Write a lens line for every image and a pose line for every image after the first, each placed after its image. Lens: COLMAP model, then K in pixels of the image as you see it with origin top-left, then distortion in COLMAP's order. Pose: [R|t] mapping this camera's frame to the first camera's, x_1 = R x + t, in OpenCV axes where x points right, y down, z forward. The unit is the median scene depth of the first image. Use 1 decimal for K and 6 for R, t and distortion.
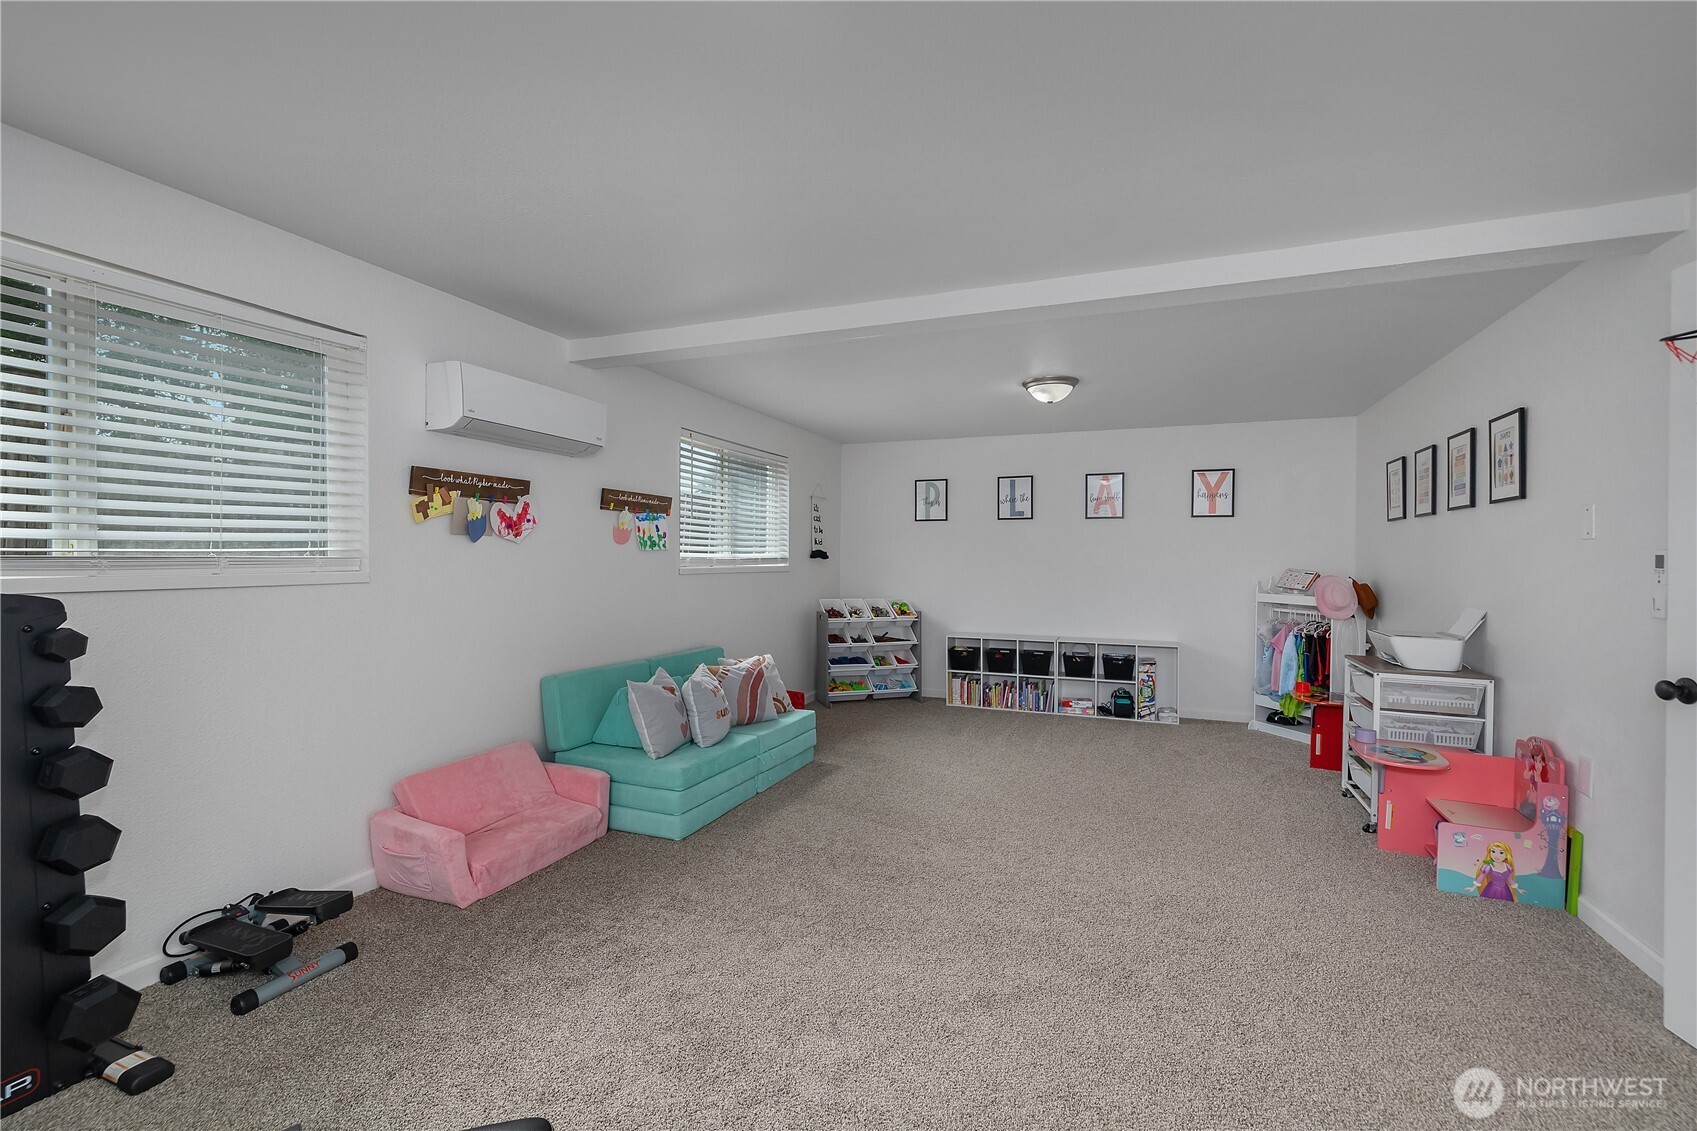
lens RADIAL K [[727.7, 0, 848.3], [0, 727.7, 562.4], [0, 0, 1]] dist [0.002804, 0.000118]
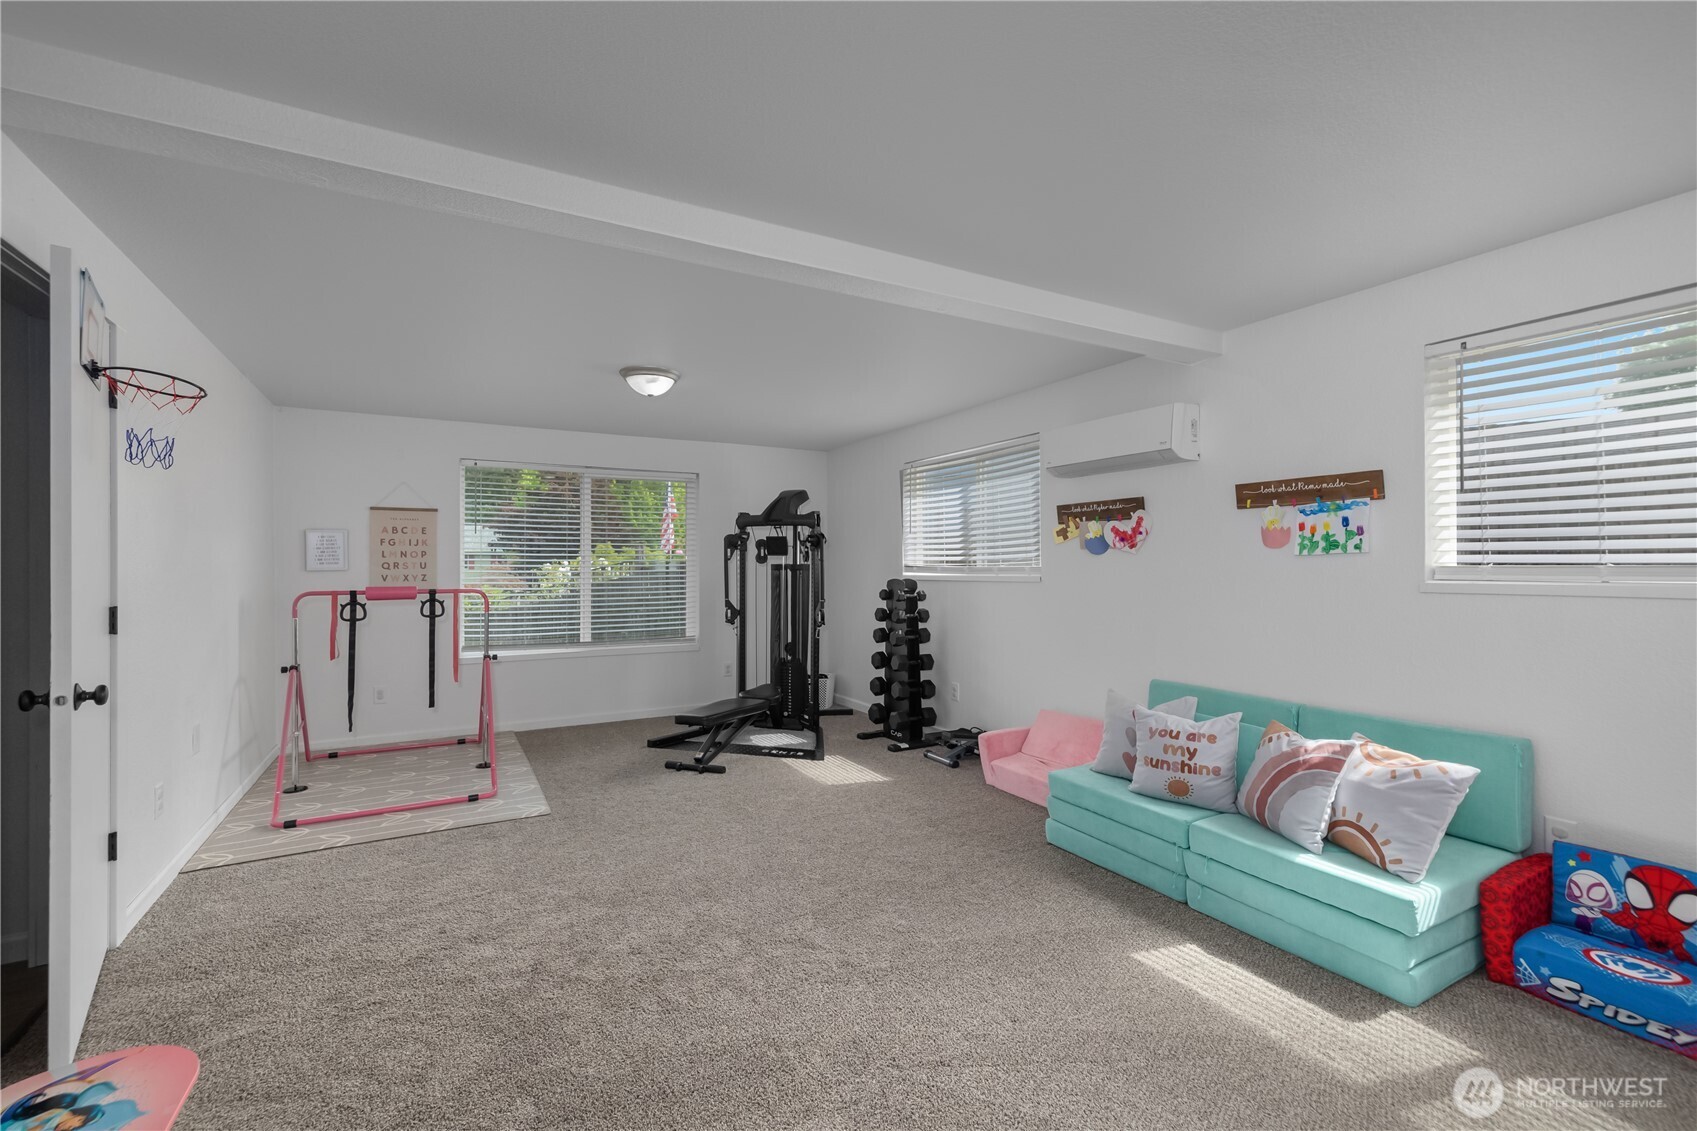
lens RADIAL K [[727.7, 0, 847.8], [0, 727.7, 566.4], [0, 0, 1]] dist [0.002804, 0.000118]
pose [[-0.627764, -0.007306, -0.778369, 0.711992], [-0.007504, 0.999966, -0.003334, 0.000817], [0.778367, 0.003748, -0.627798, 1.362213]]
